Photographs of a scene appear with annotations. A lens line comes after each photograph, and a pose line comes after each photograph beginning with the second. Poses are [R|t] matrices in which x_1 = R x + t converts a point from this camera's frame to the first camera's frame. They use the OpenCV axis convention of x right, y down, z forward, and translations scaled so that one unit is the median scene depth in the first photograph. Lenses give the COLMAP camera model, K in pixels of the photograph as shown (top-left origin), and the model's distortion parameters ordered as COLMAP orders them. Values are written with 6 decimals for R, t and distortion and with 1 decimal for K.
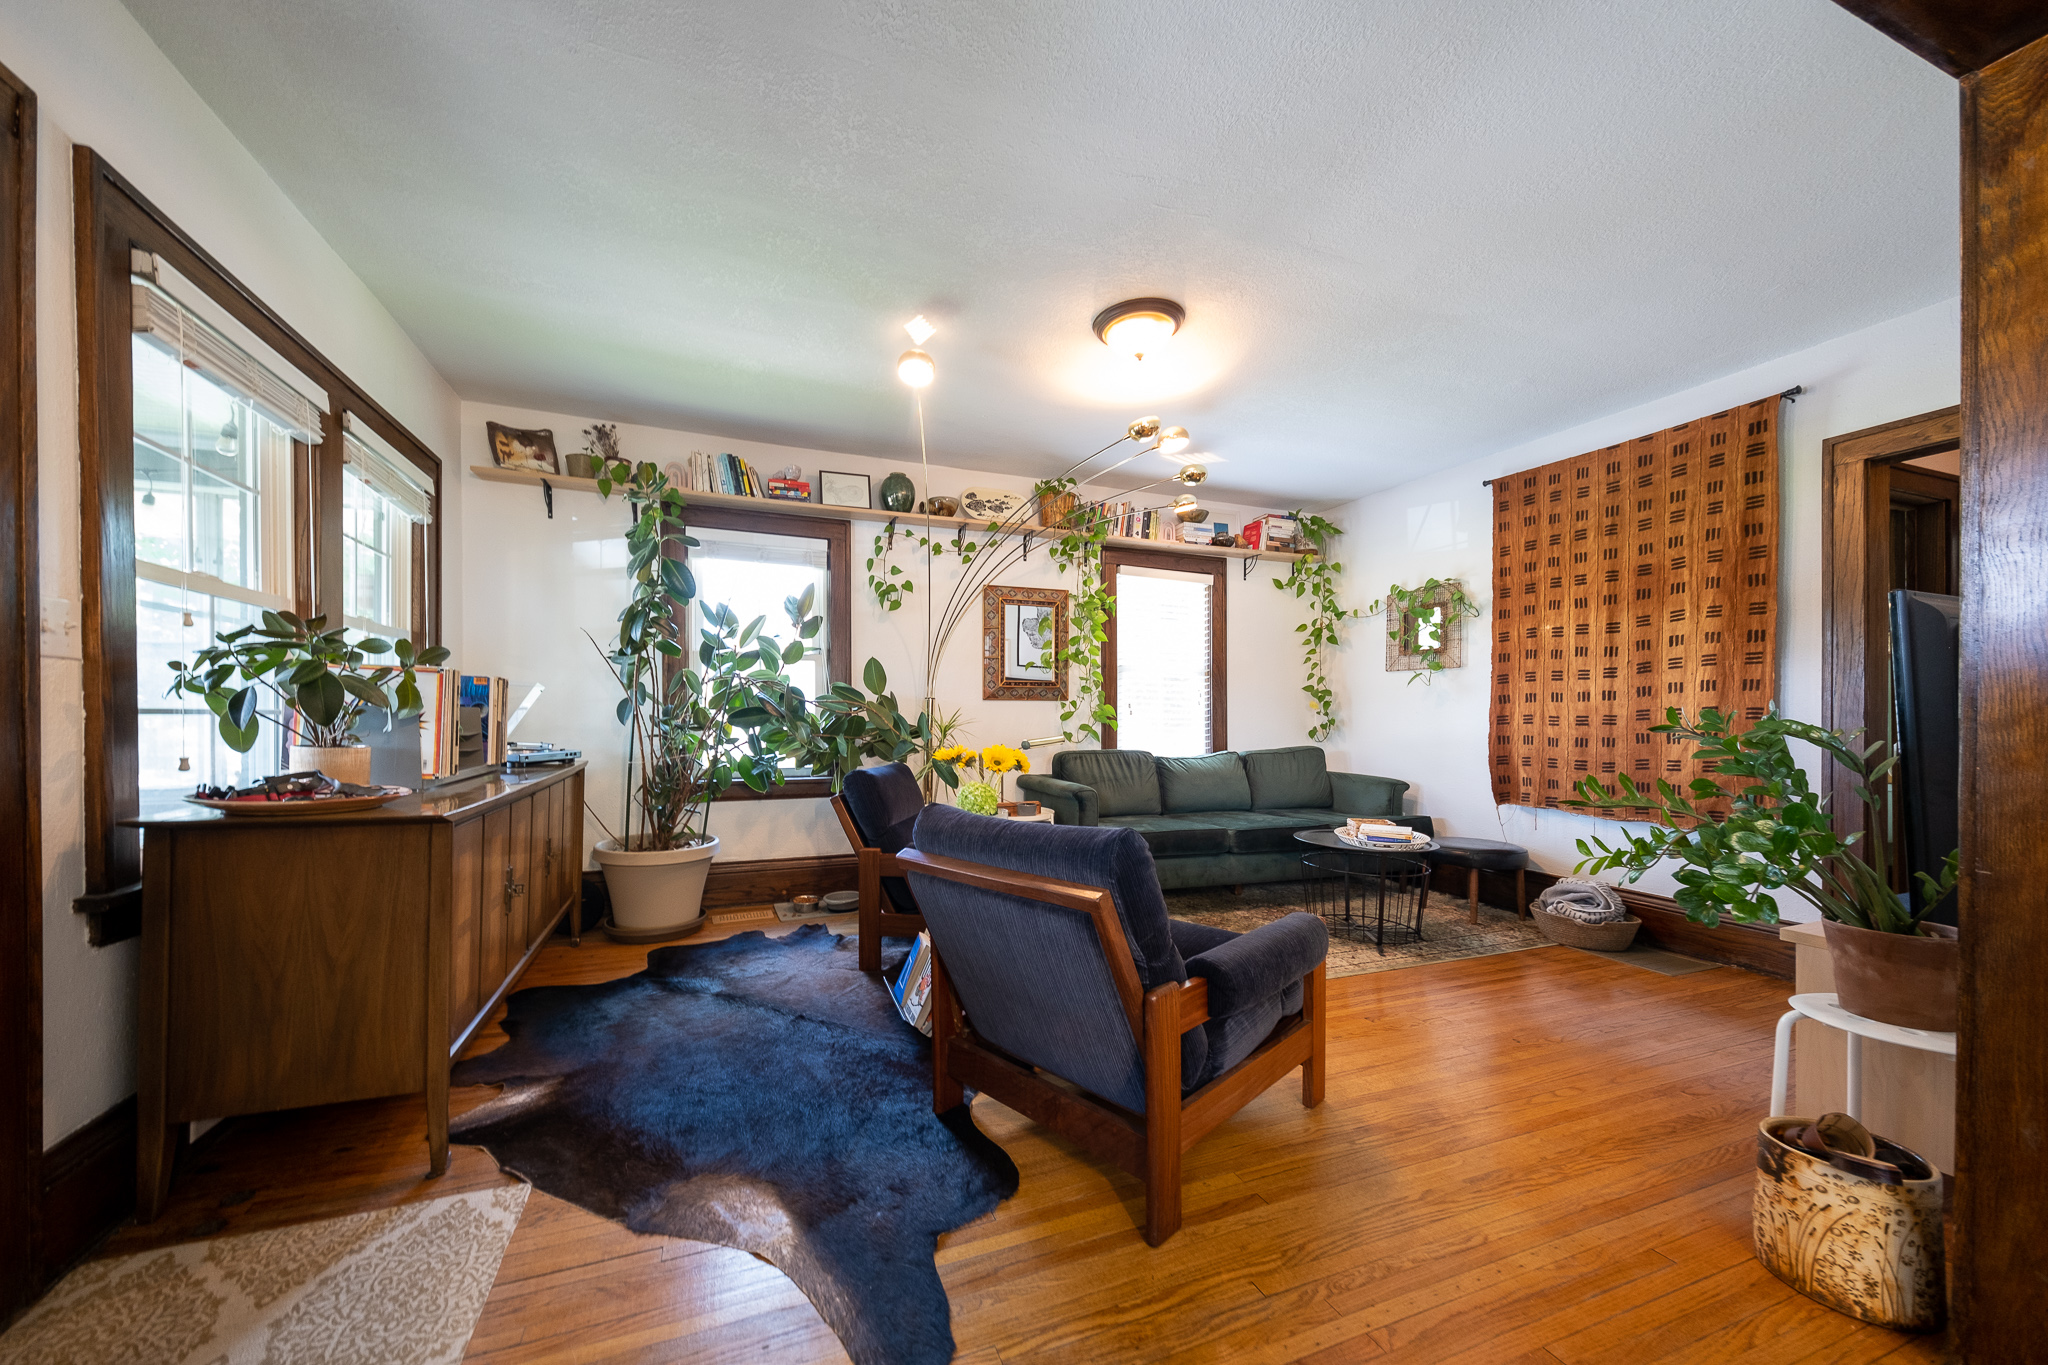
lens RADIAL K [[700.2, 0, 1013.0], [0, 700.2, 724.8], [0, 0, 1]] dist [0.000579, -0.000204]
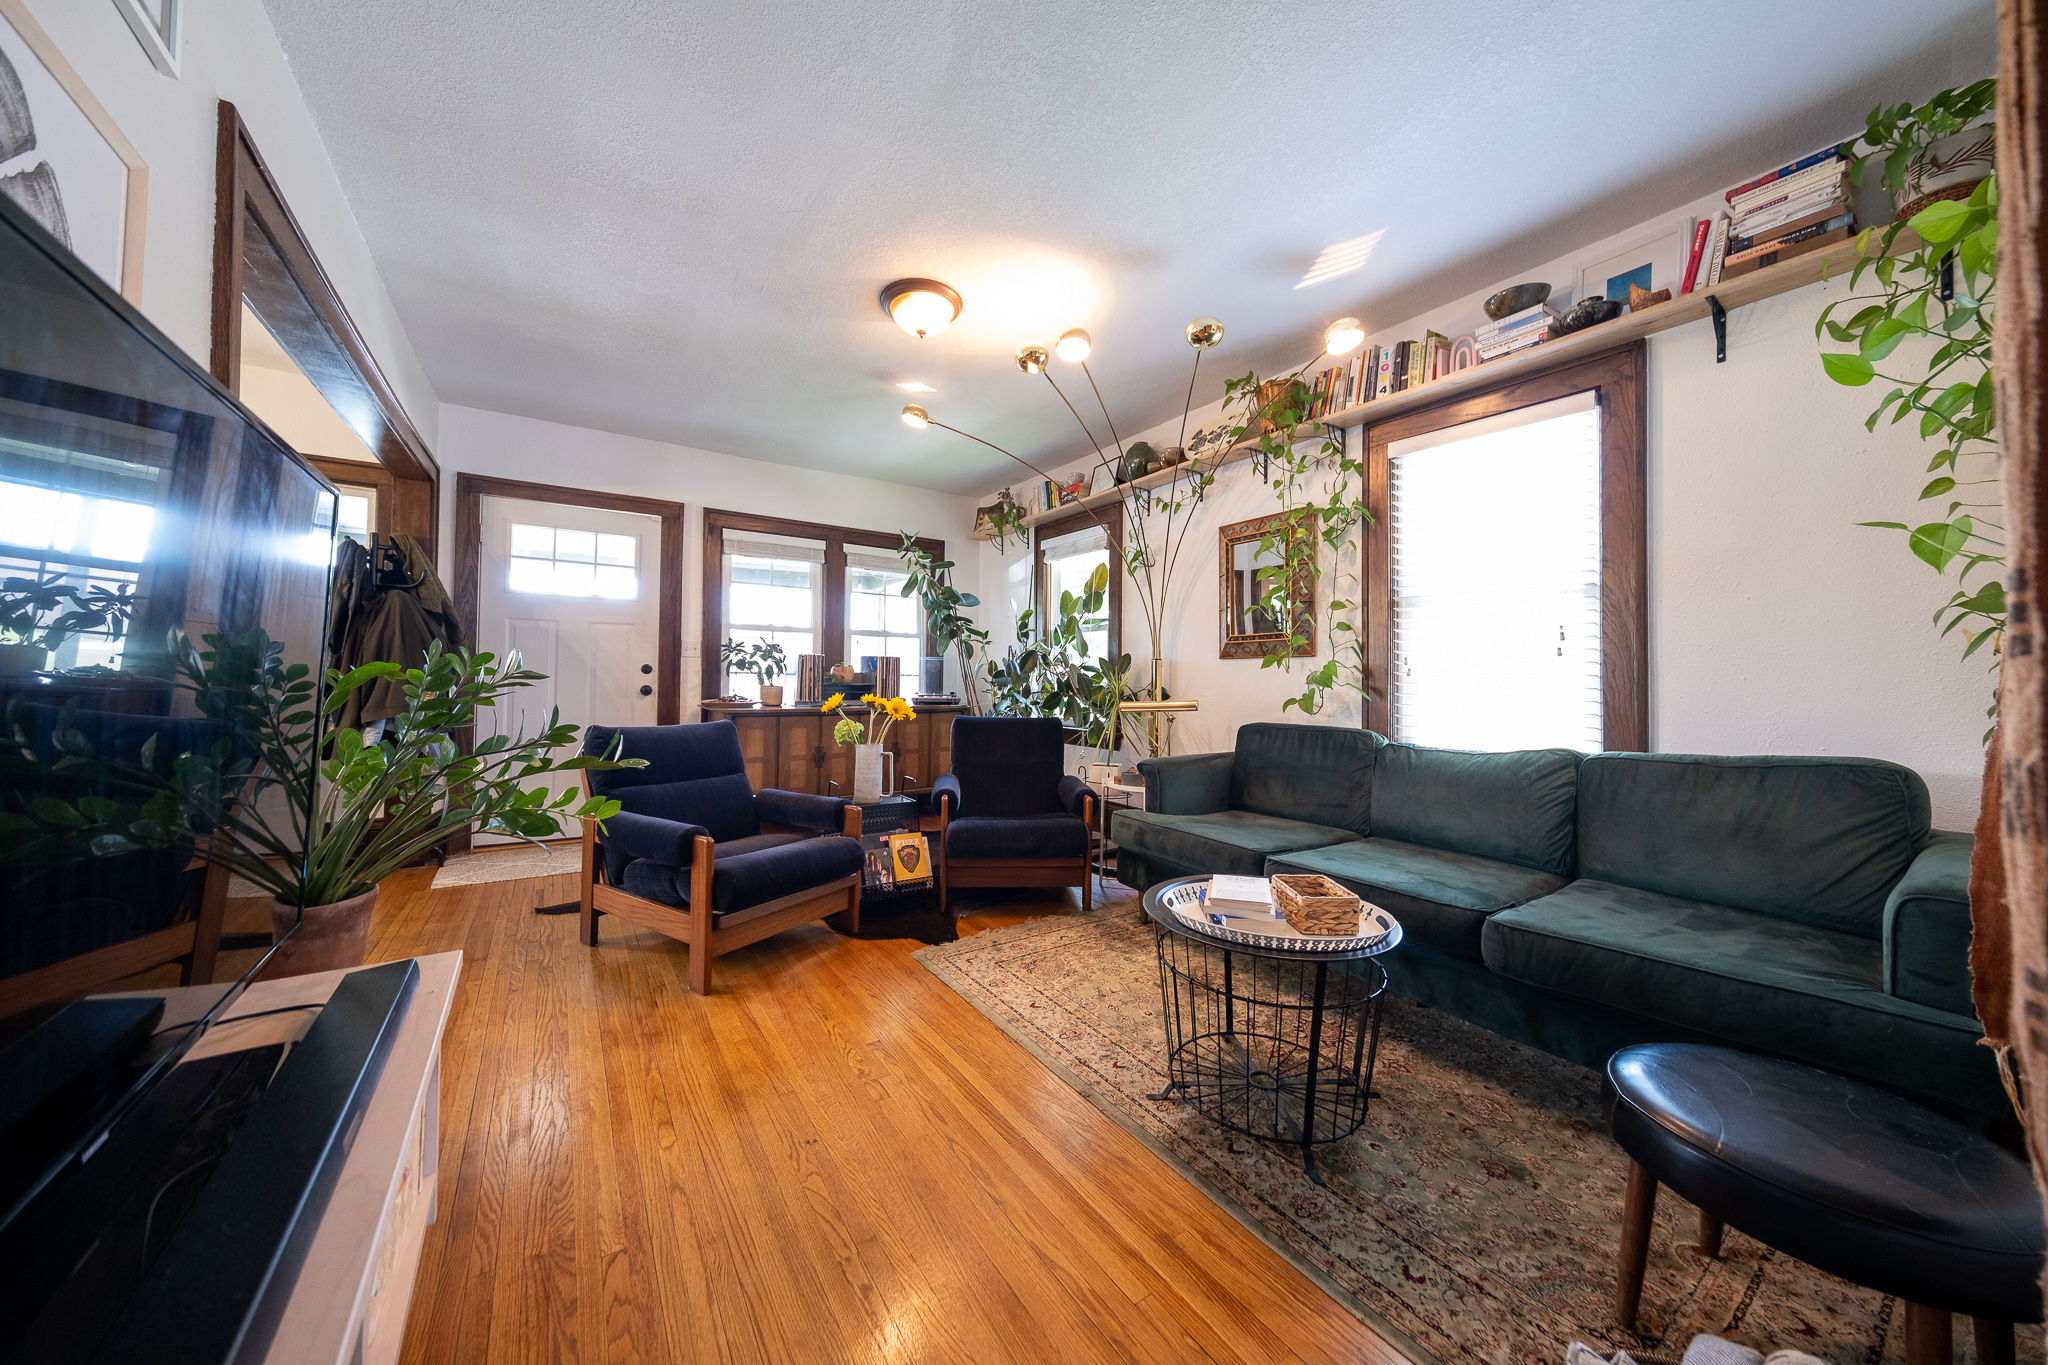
lens RADIAL K [[700.2, 0, 1017.3], [0, 700.2, 687.8], [0, 0, 1]] dist [0.000579, -0.000204]
pose [[0.231227, 0.007979, -0.972867, 0.792218], [-0.019407, 0.999805, 0.003588, 0.004490], [0.972706, 0.018050, 0.231336, 0.576179]]
